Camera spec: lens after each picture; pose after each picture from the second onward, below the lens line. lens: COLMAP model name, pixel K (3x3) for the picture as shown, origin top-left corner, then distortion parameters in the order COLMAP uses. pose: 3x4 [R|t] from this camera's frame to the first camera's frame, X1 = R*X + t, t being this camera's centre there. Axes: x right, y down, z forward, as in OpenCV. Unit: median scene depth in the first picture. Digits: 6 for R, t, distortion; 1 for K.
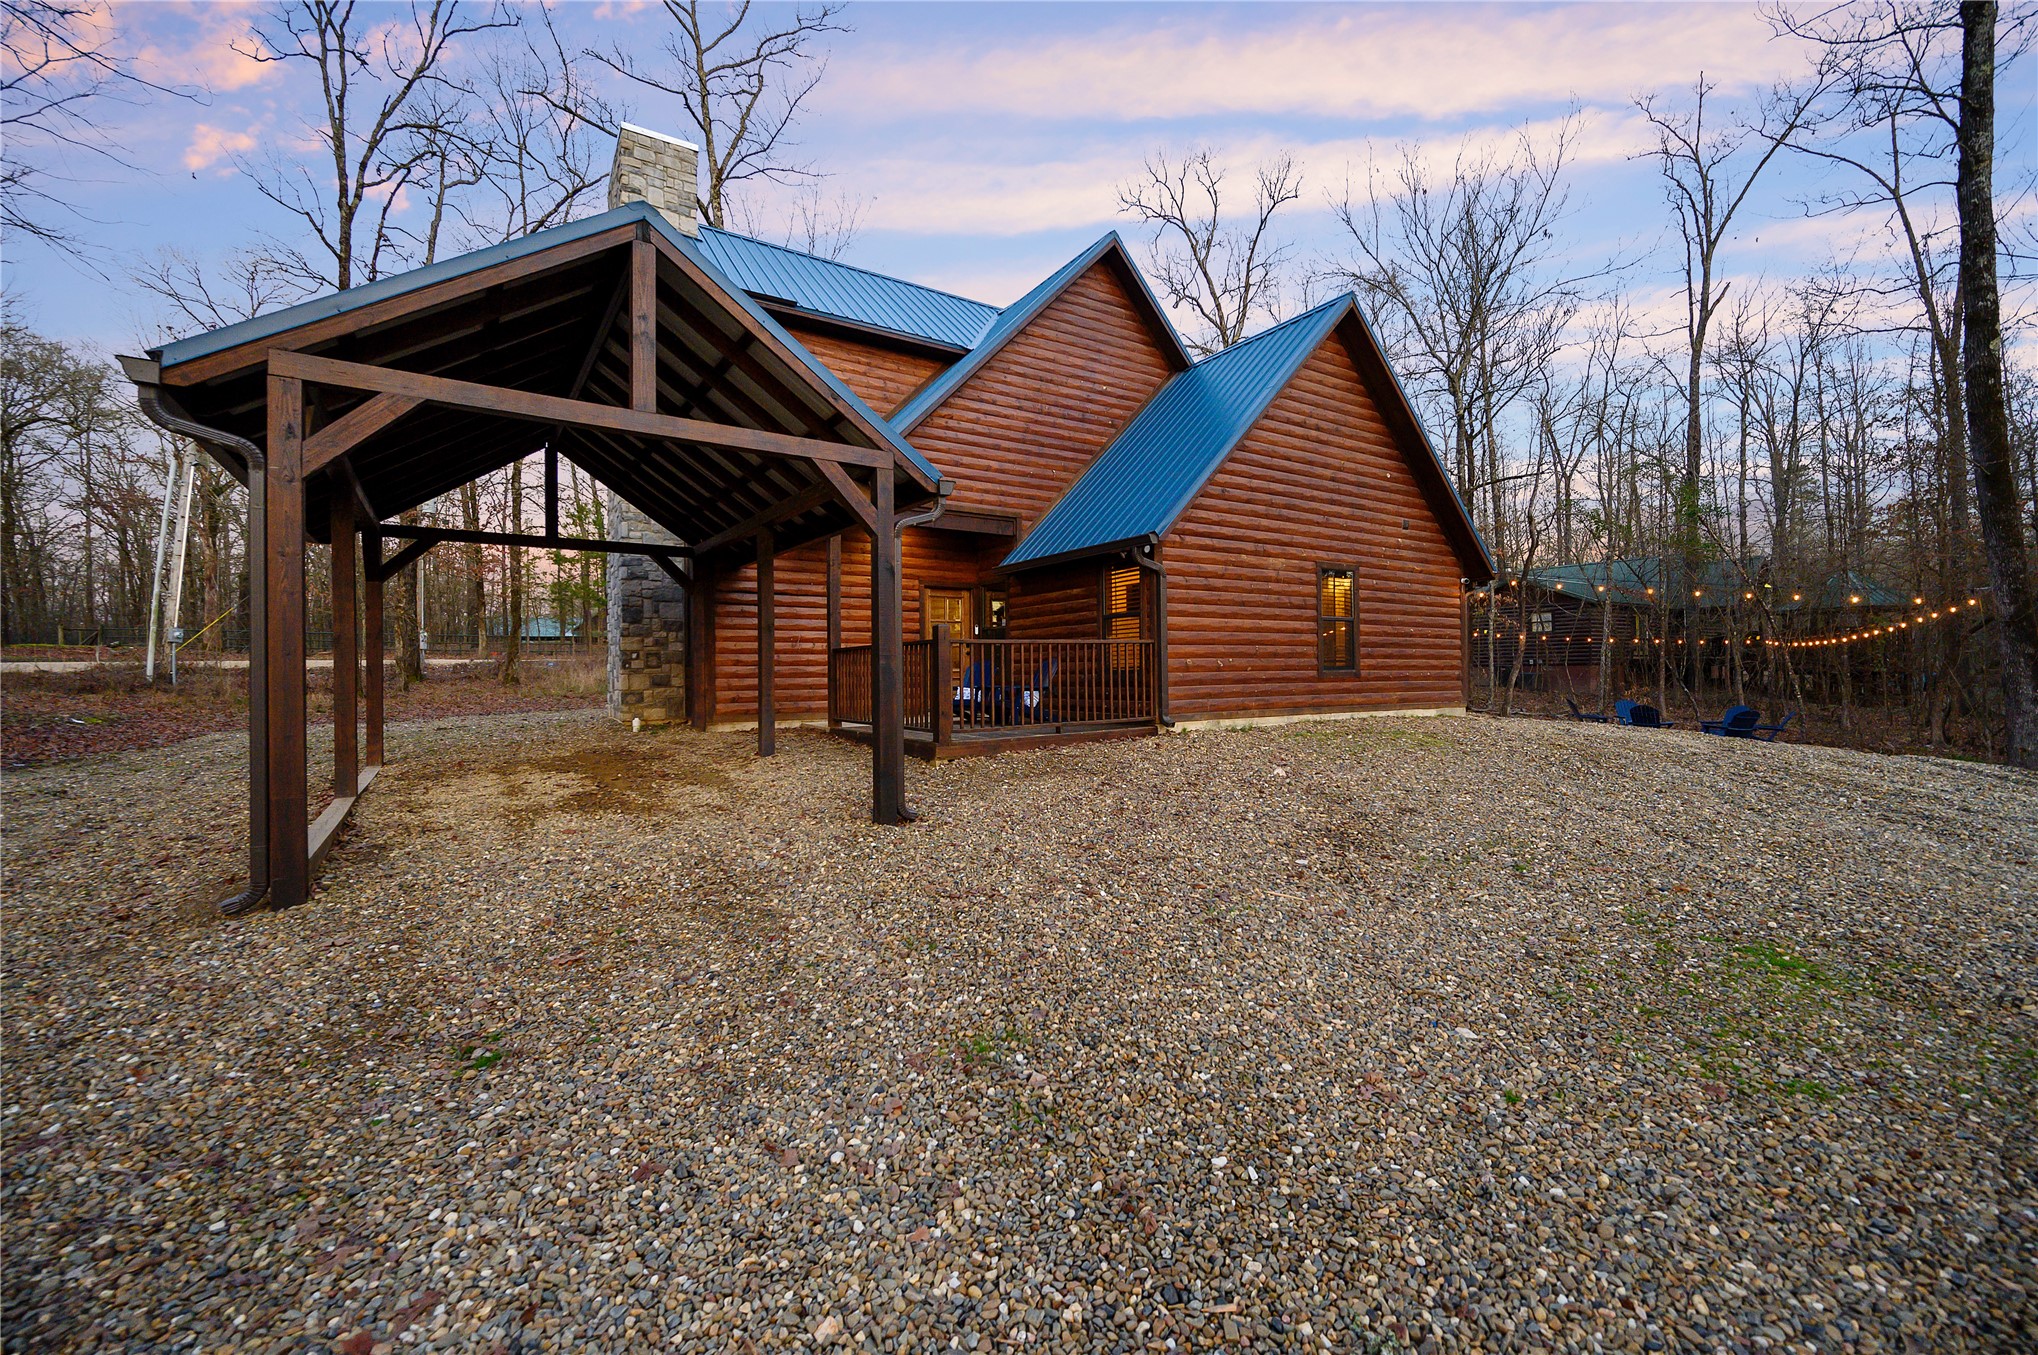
lens RADIAL K [[811.6, 0, 1018.9], [0, 811.6, 668.4], [0, 0, 1]] dist [-0.000057, -0.000001]
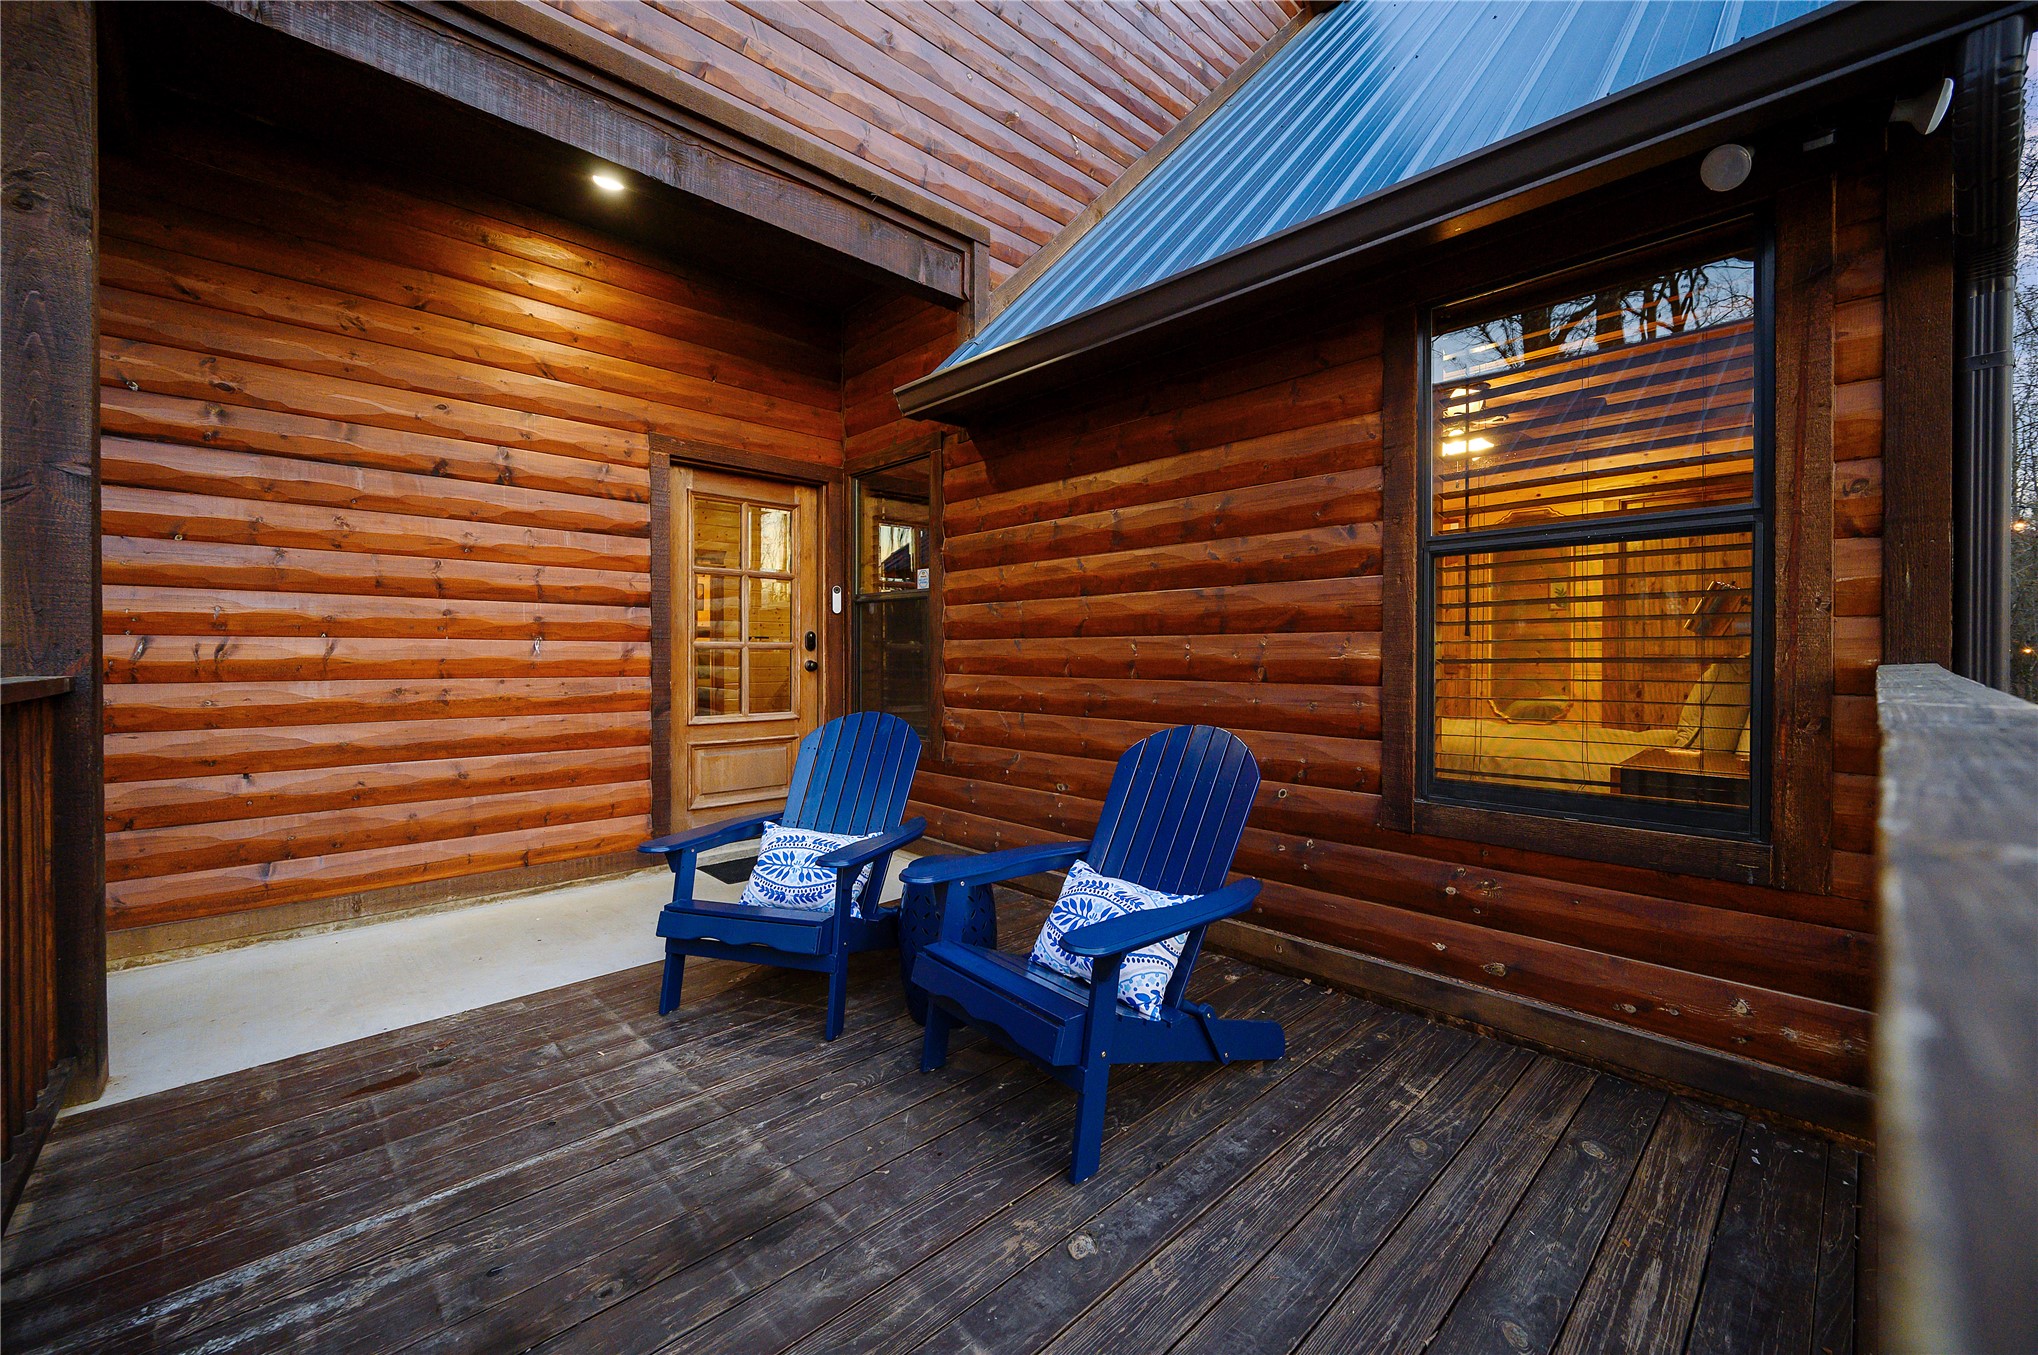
lens RADIAL K [[811.6, 0, 1018.9], [0, 811.6, 670.6], [0, 0, 1]] dist [-0.000057, -0.000001]
pose [[0.982074, 0.005533, 0.188413, -0.041793], [-0.006188, 0.999977, 0.002887, -0.020432], [-0.188393, -0.004001, 0.982086, 0.660727]]
